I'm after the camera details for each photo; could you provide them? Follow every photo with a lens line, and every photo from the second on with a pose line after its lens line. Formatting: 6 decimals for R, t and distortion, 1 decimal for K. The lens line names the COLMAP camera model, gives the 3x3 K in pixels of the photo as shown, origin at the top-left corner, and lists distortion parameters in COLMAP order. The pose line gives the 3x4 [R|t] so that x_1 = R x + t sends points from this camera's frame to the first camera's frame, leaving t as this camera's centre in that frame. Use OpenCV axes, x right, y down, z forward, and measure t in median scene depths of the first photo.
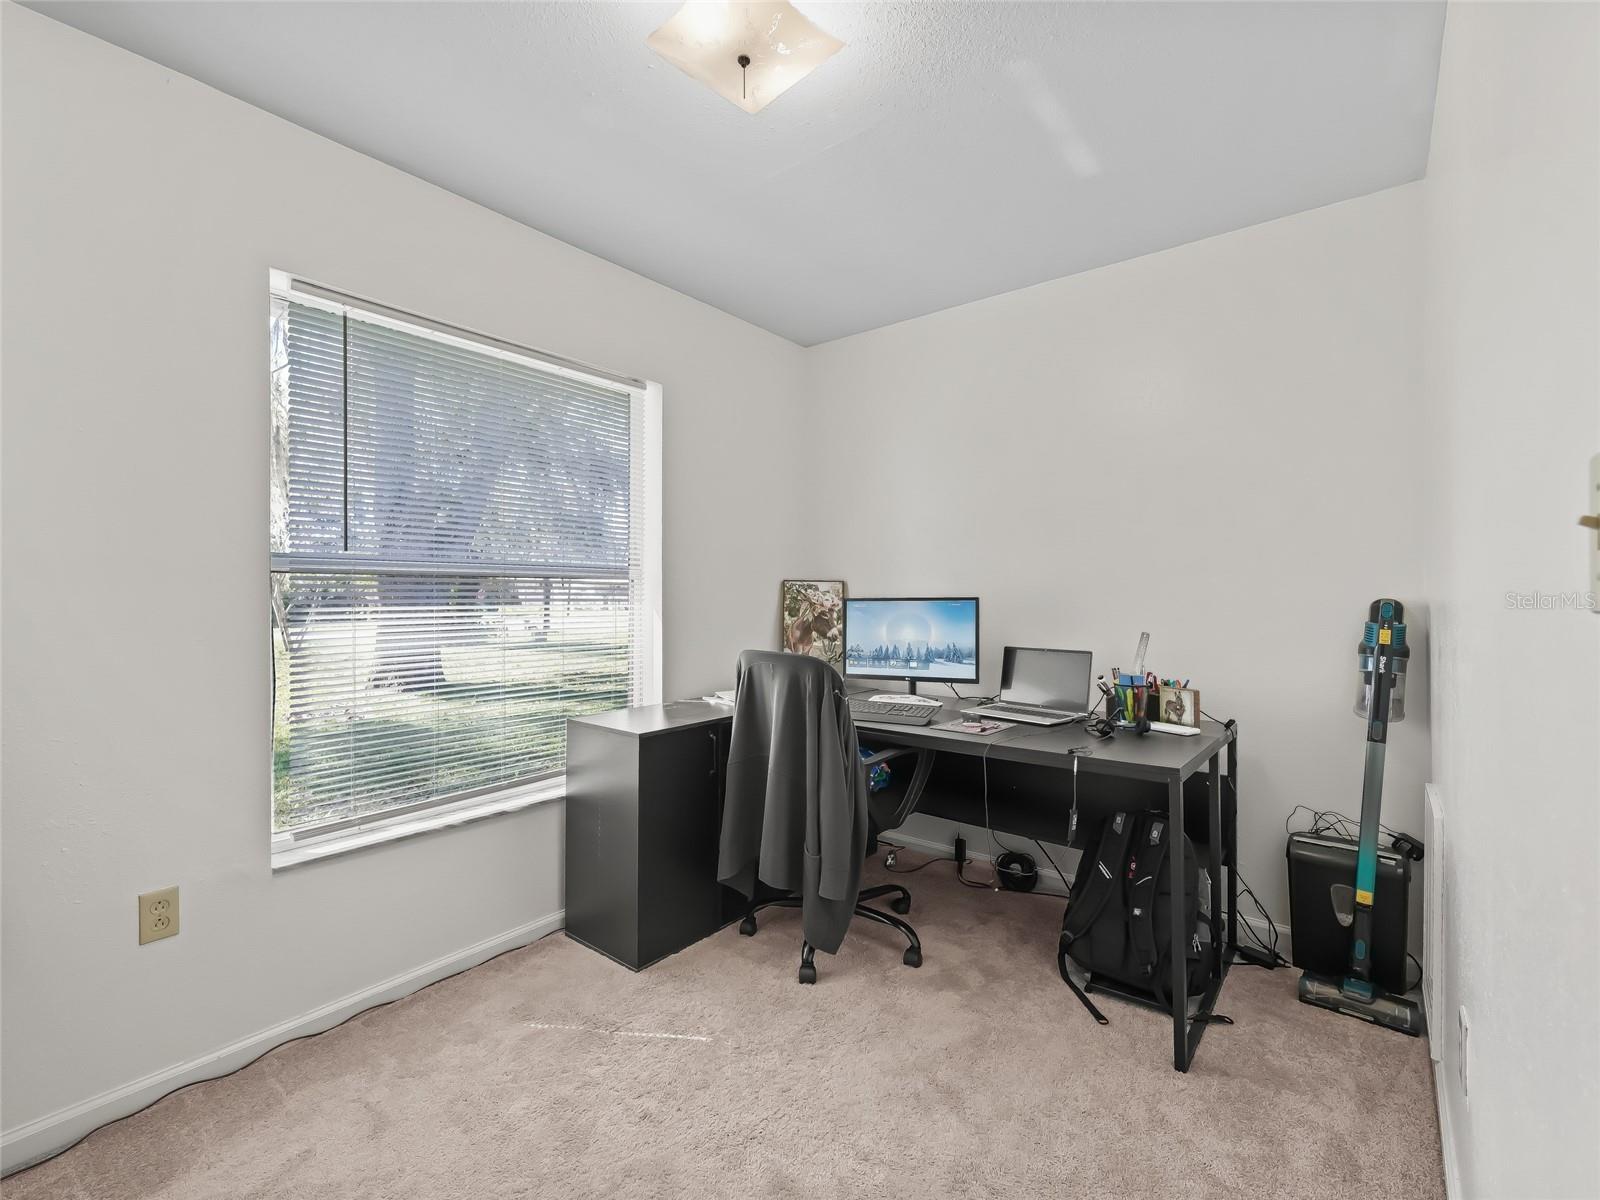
lens RADIAL K [[747.1, 0, 786.1], [0, 747.1, 592.7], [0, 0, 1]] dist [0.001705, 0.000899]
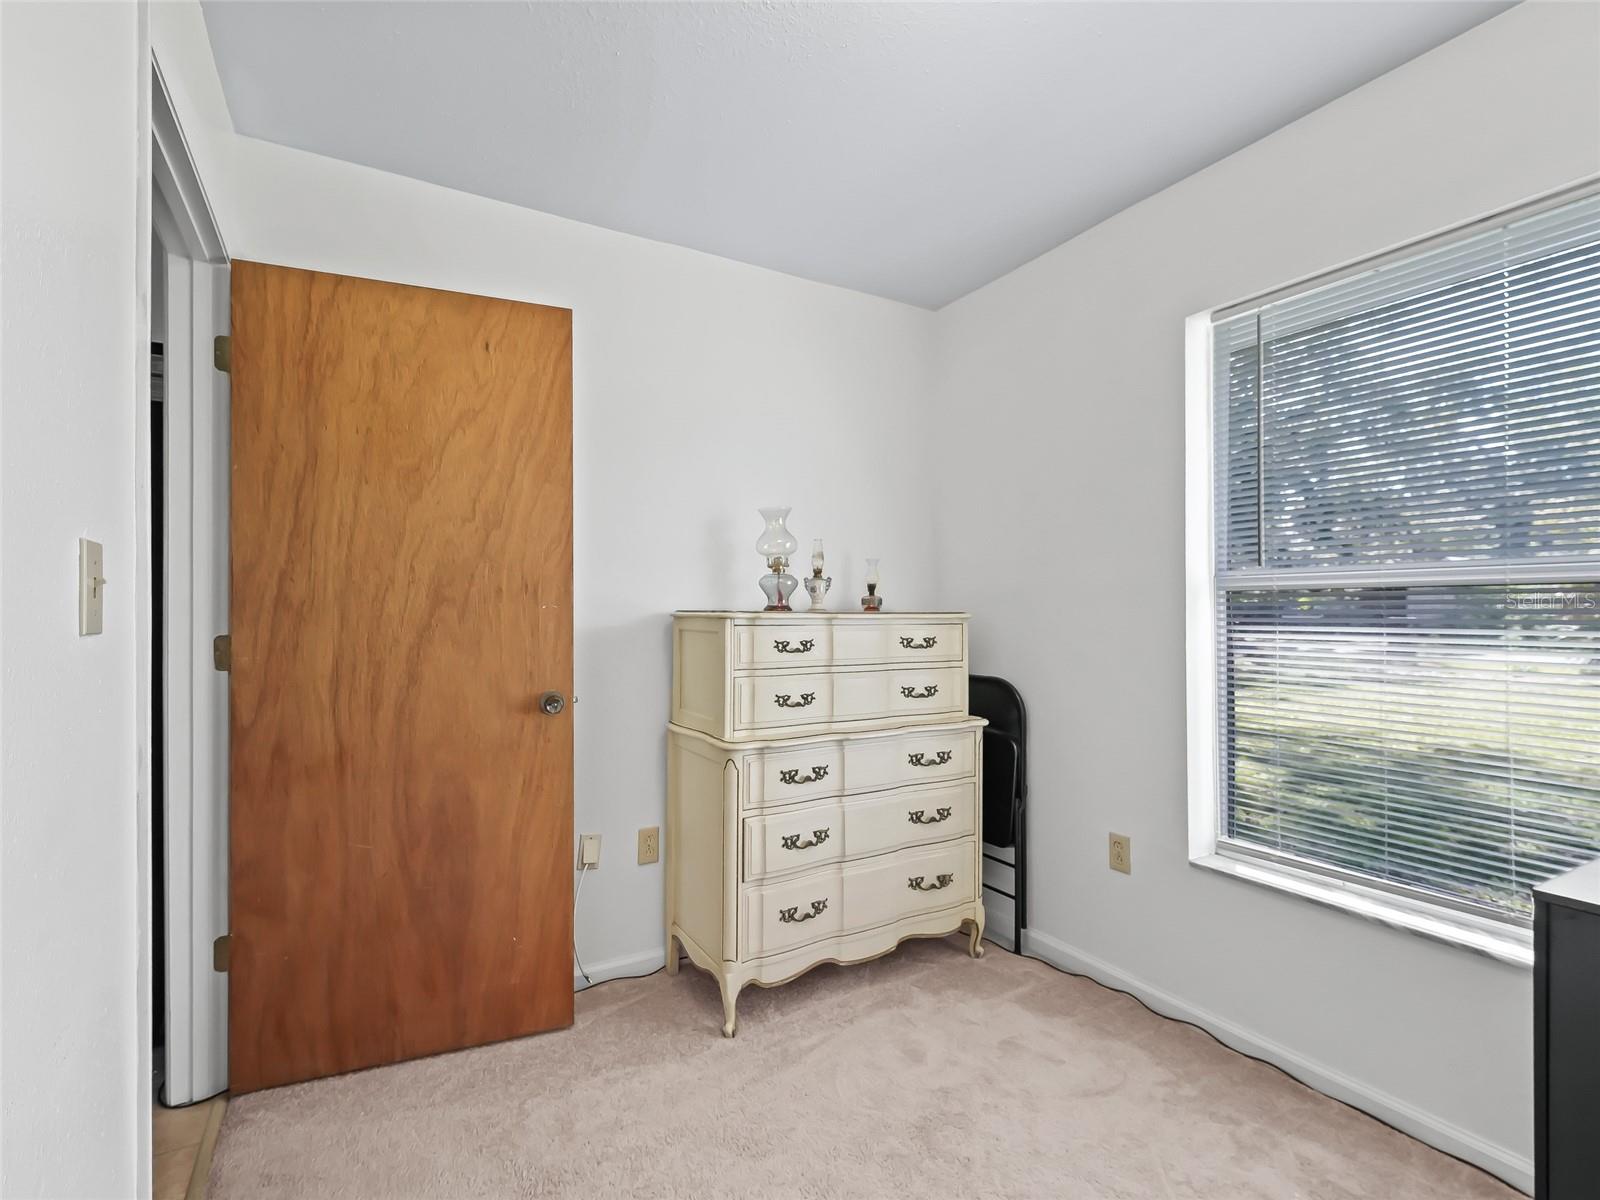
lens RADIAL K [[747.1, 0, 786.1], [0, 747.1, 592.7], [0, 0, 1]] dist [0.001705, 0.000899]
pose [[-0.373770, -0.018564, -0.927336, 0.527522], [0.002410, 0.999777, -0.020986, -0.005129], [0.927518, -0.010079, -0.373641, 0.799499]]
